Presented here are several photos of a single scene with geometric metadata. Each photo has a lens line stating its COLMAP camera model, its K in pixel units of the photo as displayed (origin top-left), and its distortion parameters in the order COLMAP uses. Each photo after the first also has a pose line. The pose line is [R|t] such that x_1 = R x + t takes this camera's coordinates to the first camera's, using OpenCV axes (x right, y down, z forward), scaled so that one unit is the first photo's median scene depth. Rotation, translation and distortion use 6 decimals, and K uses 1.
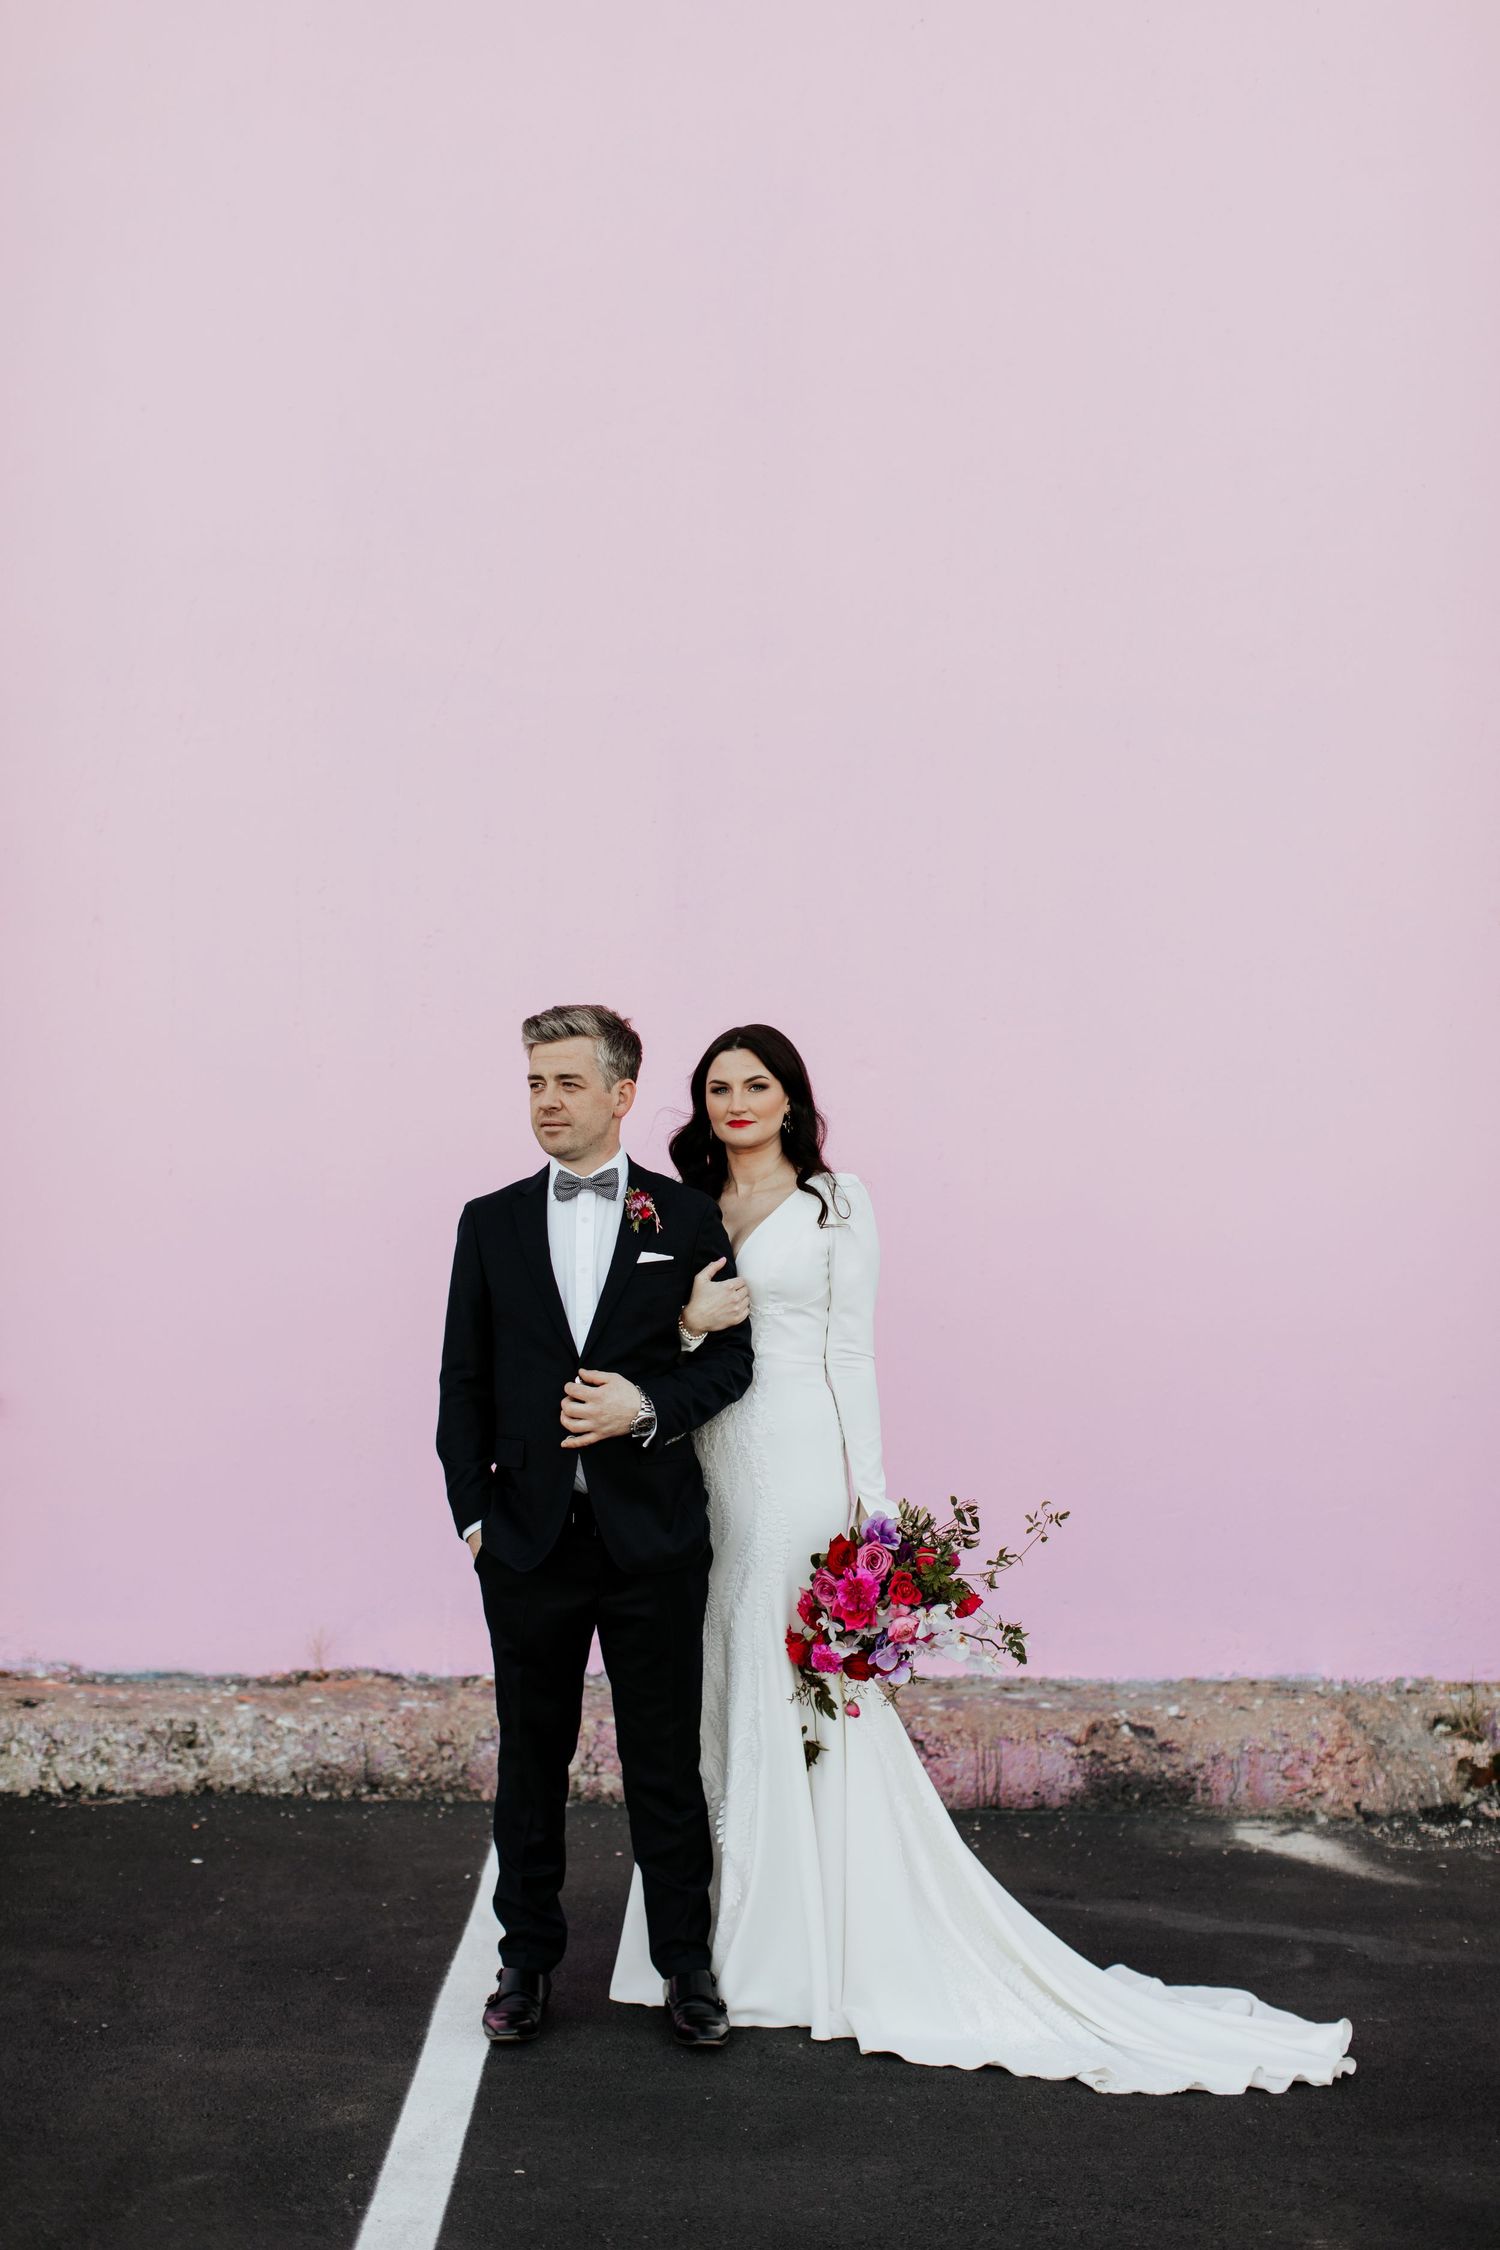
lens RADIAL K [[3296.7, 0, 795.4], [0, 3296.7, 1097.0], [0, 0, 1]] dist [0.022264, 0.000000]
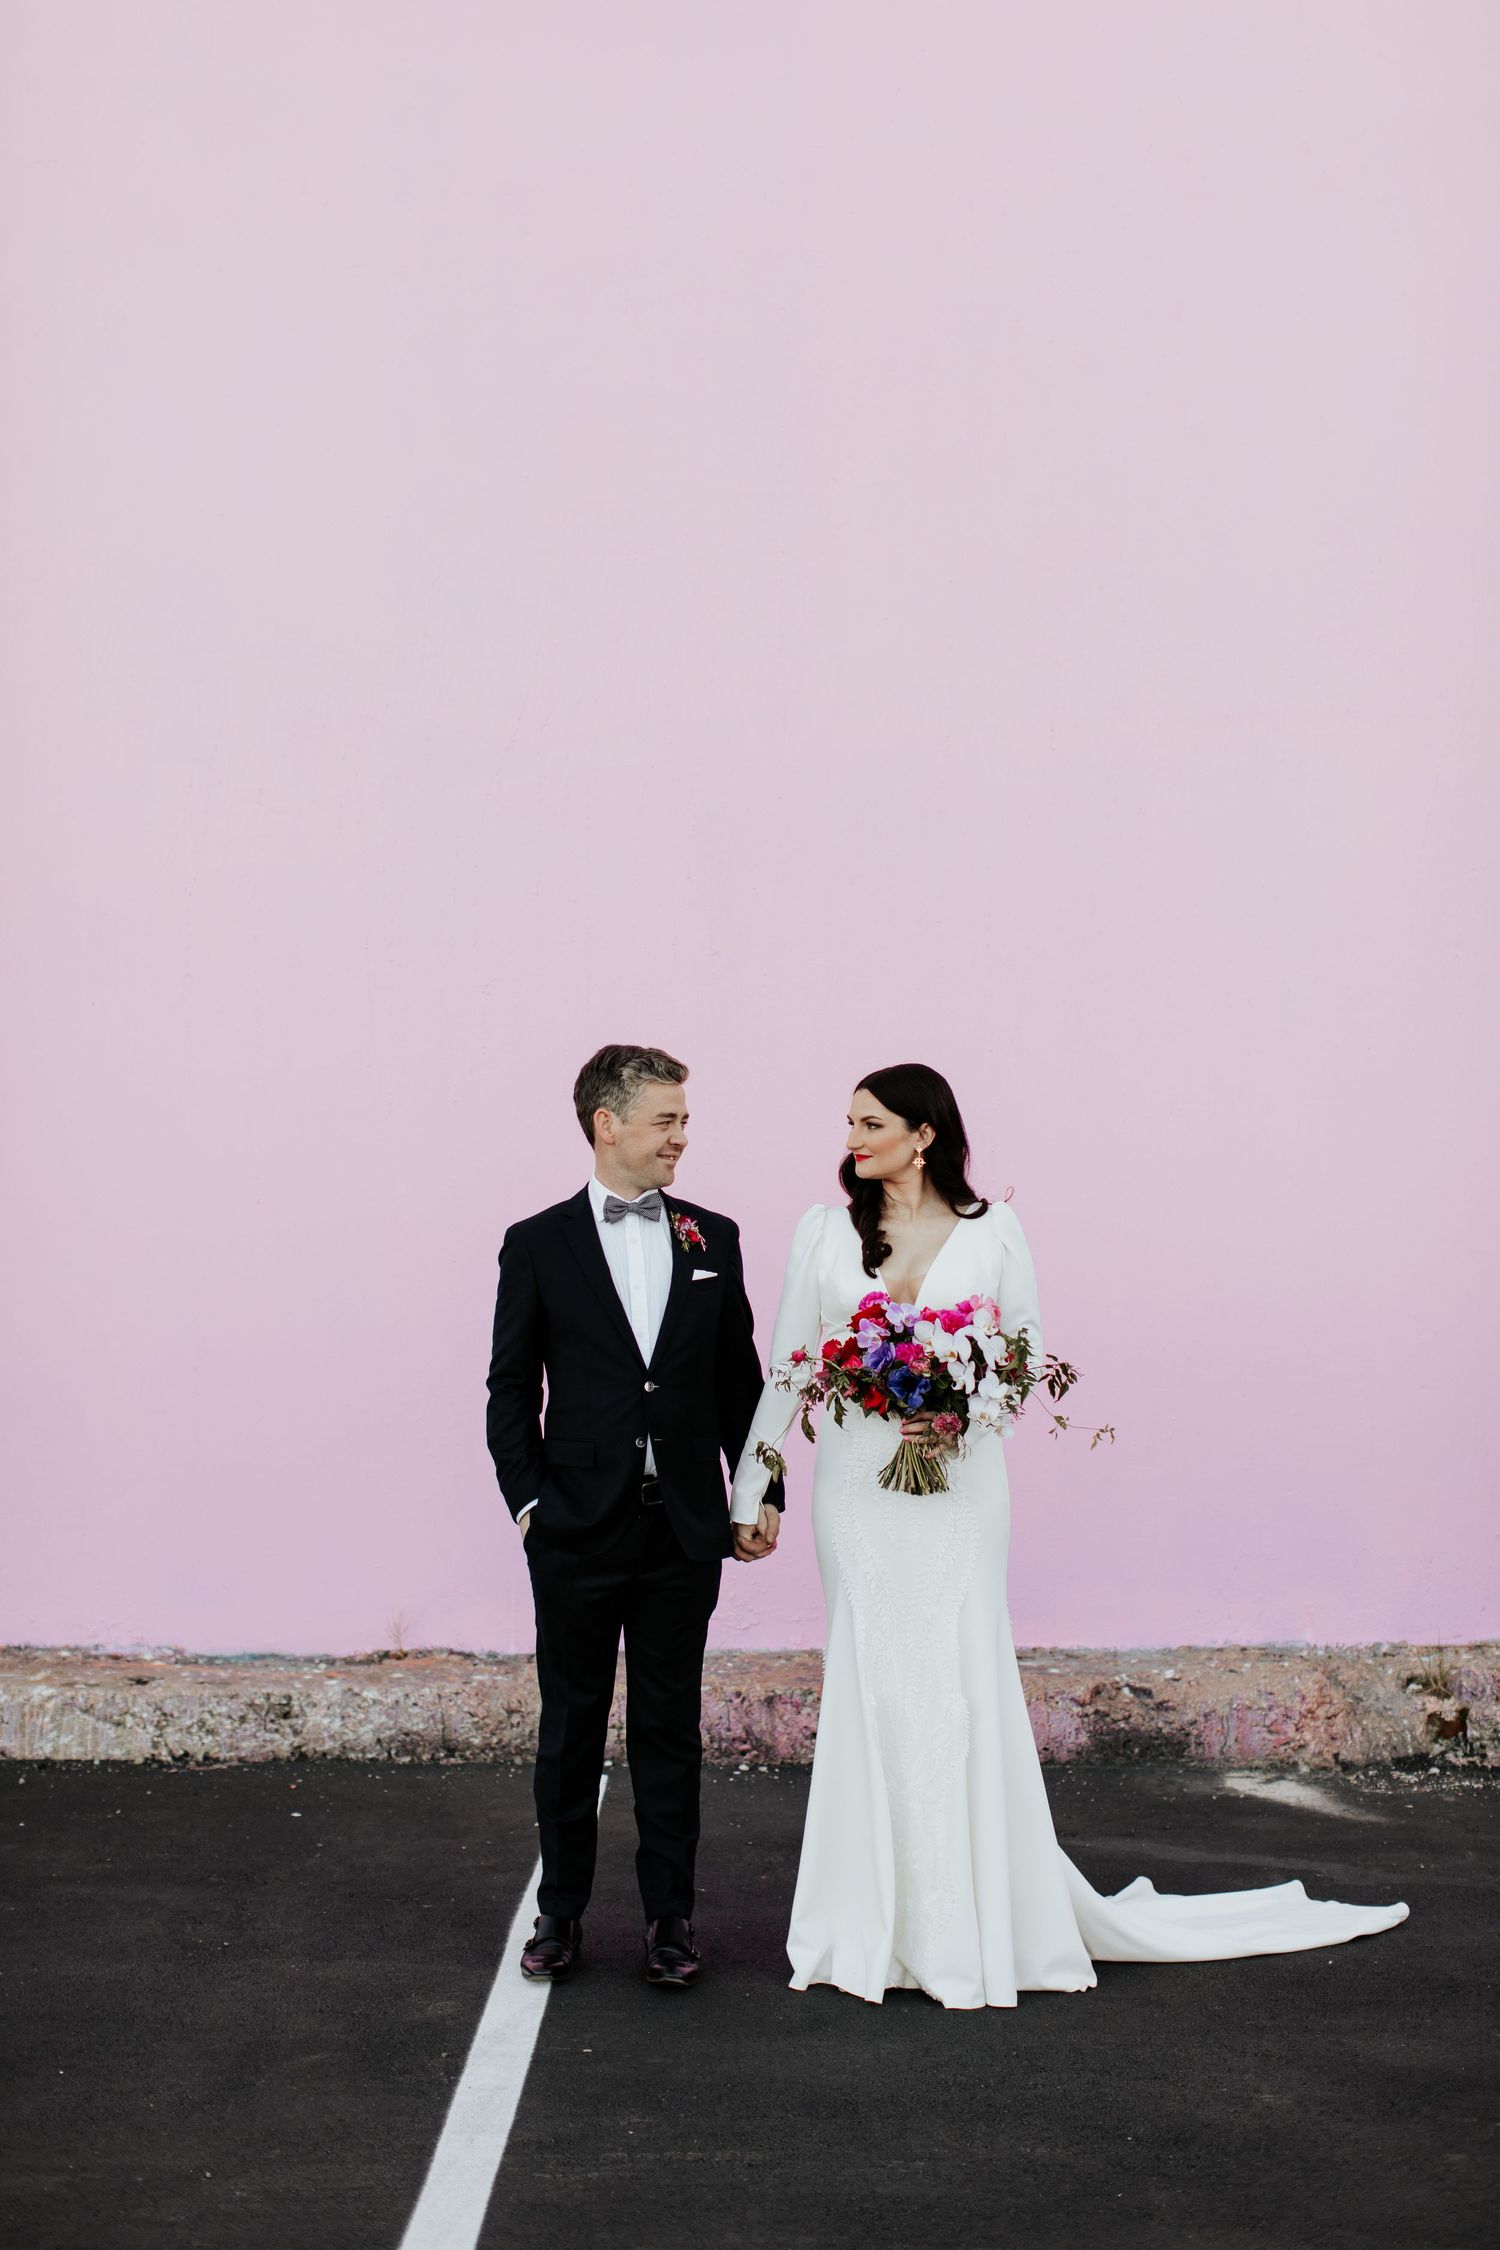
lens RADIAL K [[3296.7, 0, 811.4], [0, 3296.7, 1068.7], [0, 0, 1]] dist [0.022264, 0.000000]
pose [[0.999812, -0.016884, -0.009572, 0.008581], [0.016748, 0.999761, -0.014058, -0.003748], [0.009807, 0.013895, 0.999855, -0.115701]]
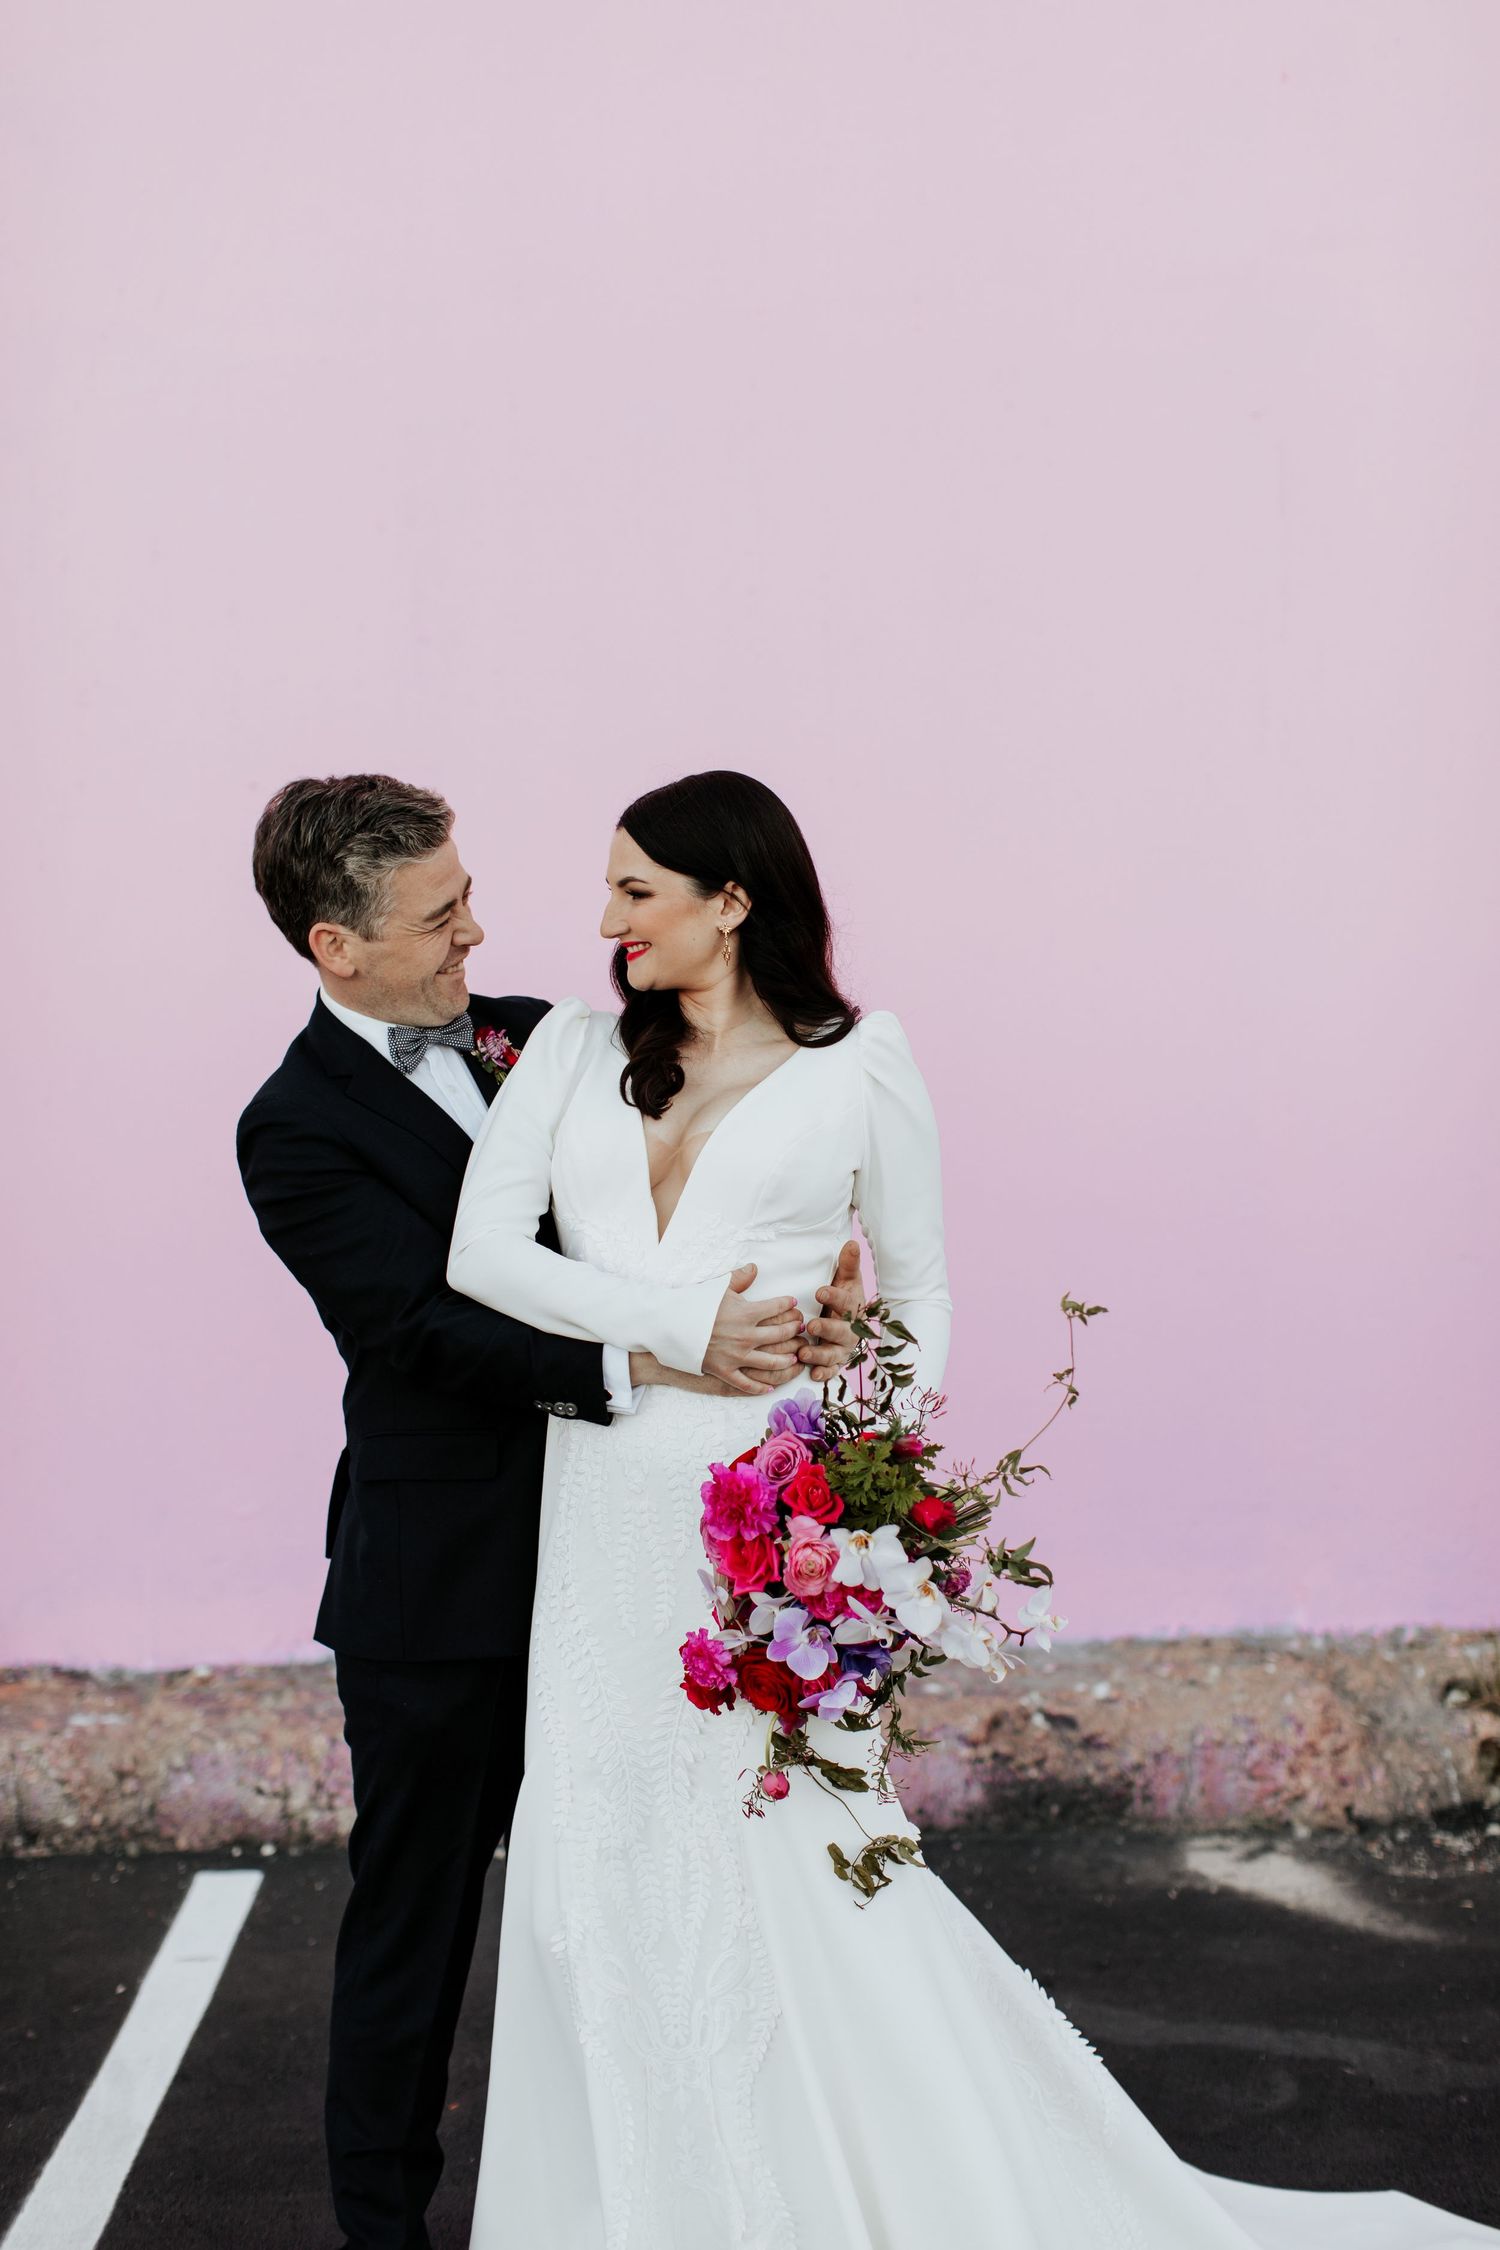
lens RADIAL K [[3296.7, 0, 758.0], [0, 3296.7, 1113.1], [0, 0, 1]] dist [0.022264, 0.000000]
pose [[0.999429, -0.033786, 0.000249, 0.041543], [0.033705, 0.997477, 0.062474, 0.004617], [-0.002360, -0.062430, 0.998047, 0.263751]]
